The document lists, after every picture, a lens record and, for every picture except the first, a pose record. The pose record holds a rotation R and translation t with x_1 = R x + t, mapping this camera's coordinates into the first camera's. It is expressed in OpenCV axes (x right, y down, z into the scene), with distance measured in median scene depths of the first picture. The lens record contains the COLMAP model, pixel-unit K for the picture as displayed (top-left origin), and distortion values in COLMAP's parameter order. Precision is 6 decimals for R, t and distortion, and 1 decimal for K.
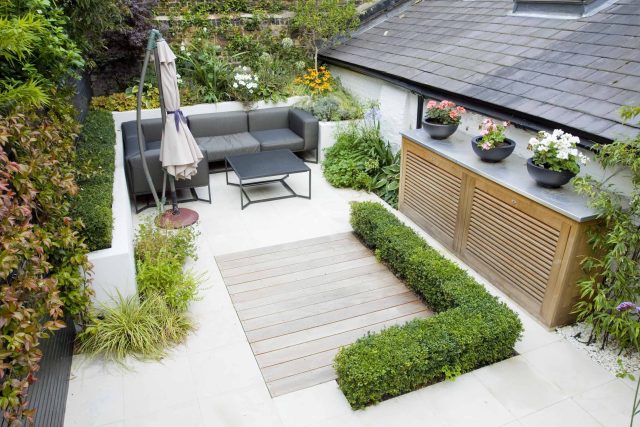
lens RADIAL K [[477.4, 0, 320.8], [0, 477.4, 212.0], [0, 0, 1]] dist [-0.068781, 0.039342]
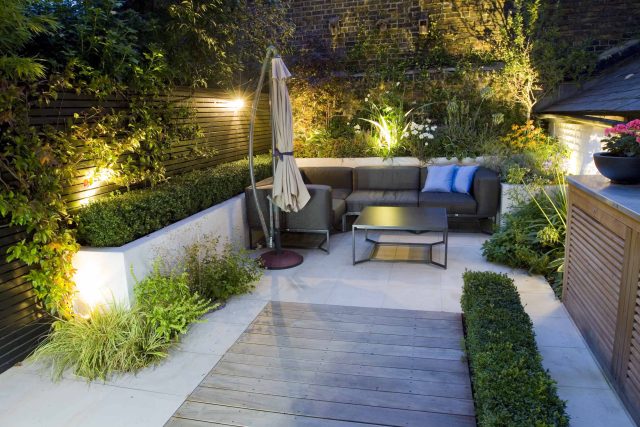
lens RADIAL K [[479.1, 0, 314.7], [0, 479.1, 206.7], [0, 0, 1]] dist [-0.057034, 0.034586]
pose [[0.811524, 0.083063, -0.578385, 0.226031], [-0.210552, 0.964918, -0.156849, 0.037495], [0.545066, 0.249066, 0.800543, 0.264055]]
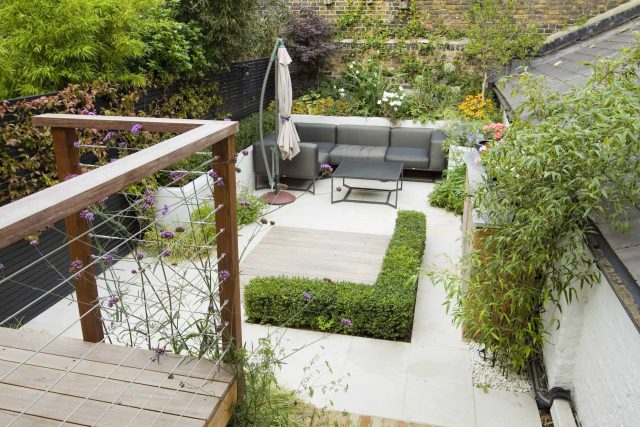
lens RADIAL K [[548.8, 0, 308.6], [0, 548.8, 213.4], [0, 0, 1]] dist [-0.059454, 0.039752]
pose [[0.814745, 0.189450, -0.547996, 0.471701], [-0.241886, 0.970001, -0.024287, 0.057705], [0.526955, 0.152341, 0.836129, -0.109210]]
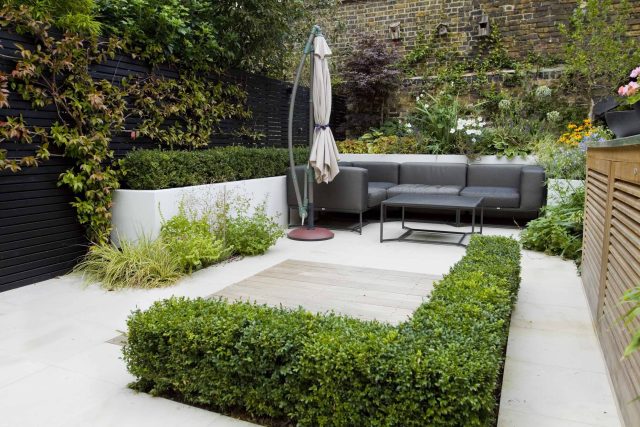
lens RADIAL K [[479.1, 0, 310.0], [0, 479.1, 217.1], [0, 0, 1]] dist [-0.057034, 0.034586]
pose [[0.688072, 0.104227, -0.718118, 0.318235], [-0.301686, 0.941137, -0.152468, 0.109082], [0.659956, 0.321555, 0.679014, 0.312766]]
